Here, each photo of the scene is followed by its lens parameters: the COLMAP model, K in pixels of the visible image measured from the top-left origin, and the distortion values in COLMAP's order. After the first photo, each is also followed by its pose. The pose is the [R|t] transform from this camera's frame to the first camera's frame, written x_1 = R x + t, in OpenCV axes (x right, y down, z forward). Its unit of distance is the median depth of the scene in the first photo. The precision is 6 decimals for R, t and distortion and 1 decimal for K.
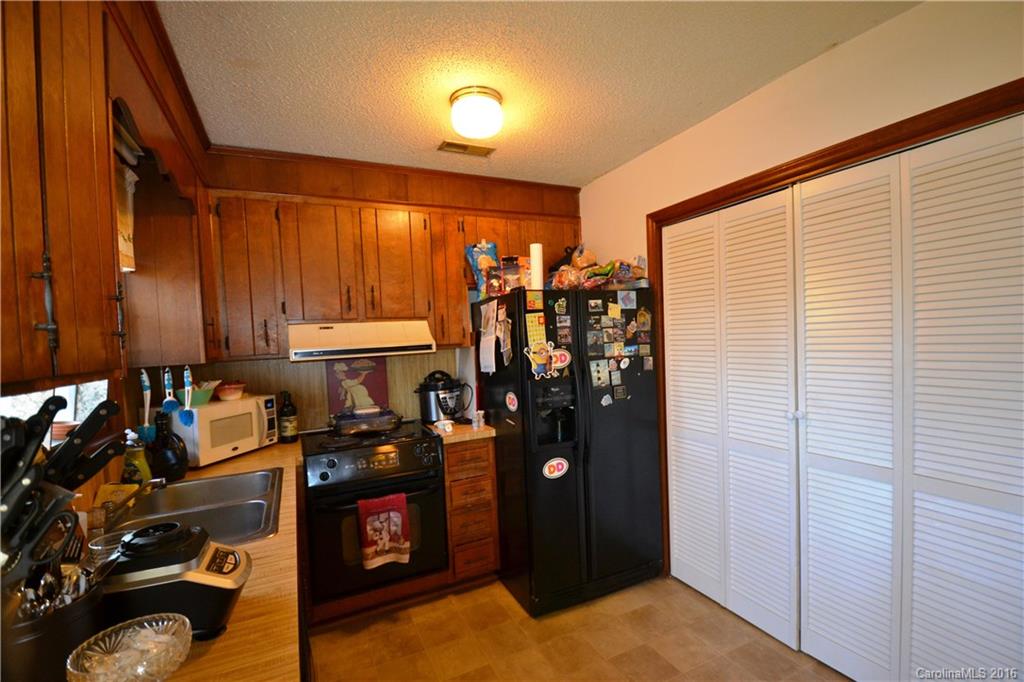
lens RADIAL K [[456.0, 0, 512.8], [0, 456.0, 355.6], [0, 0, 1]] dist [0.023421, -0.027357]
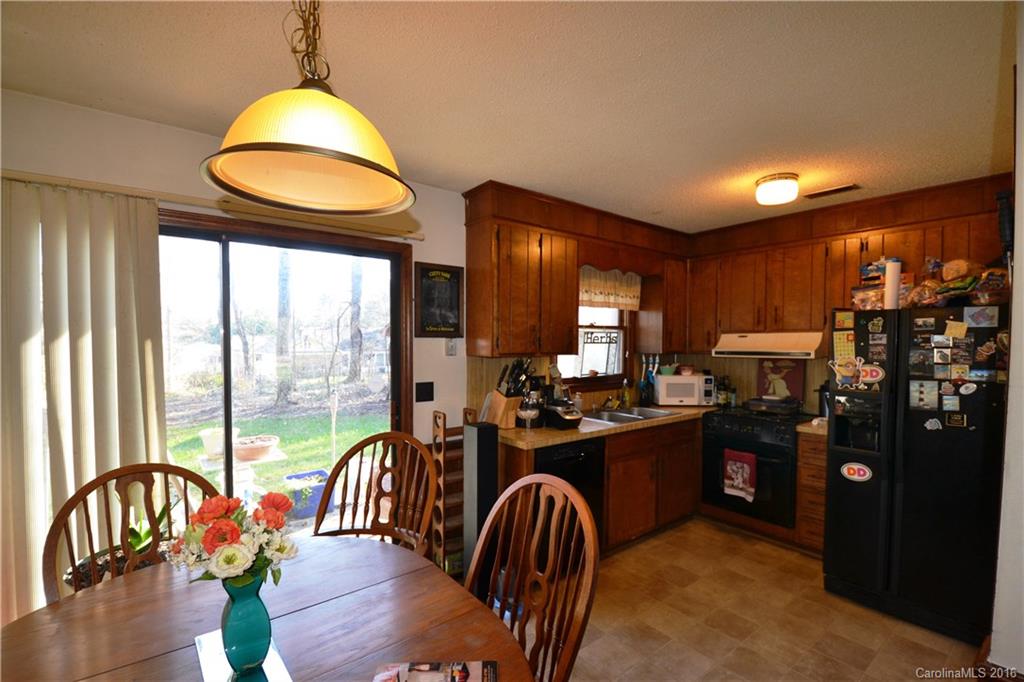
lens RADIAL K [[456.0, 0, 512.8], [0, 456.0, 355.6], [0, 0, 1]] dist [0.023421, -0.027357]
pose [[0.208710, 0.076969, -0.974944, 0.947401], [-0.053650, 0.996298, 0.067170, -0.061236], [0.976505, 0.038287, 0.212067, -0.052308]]
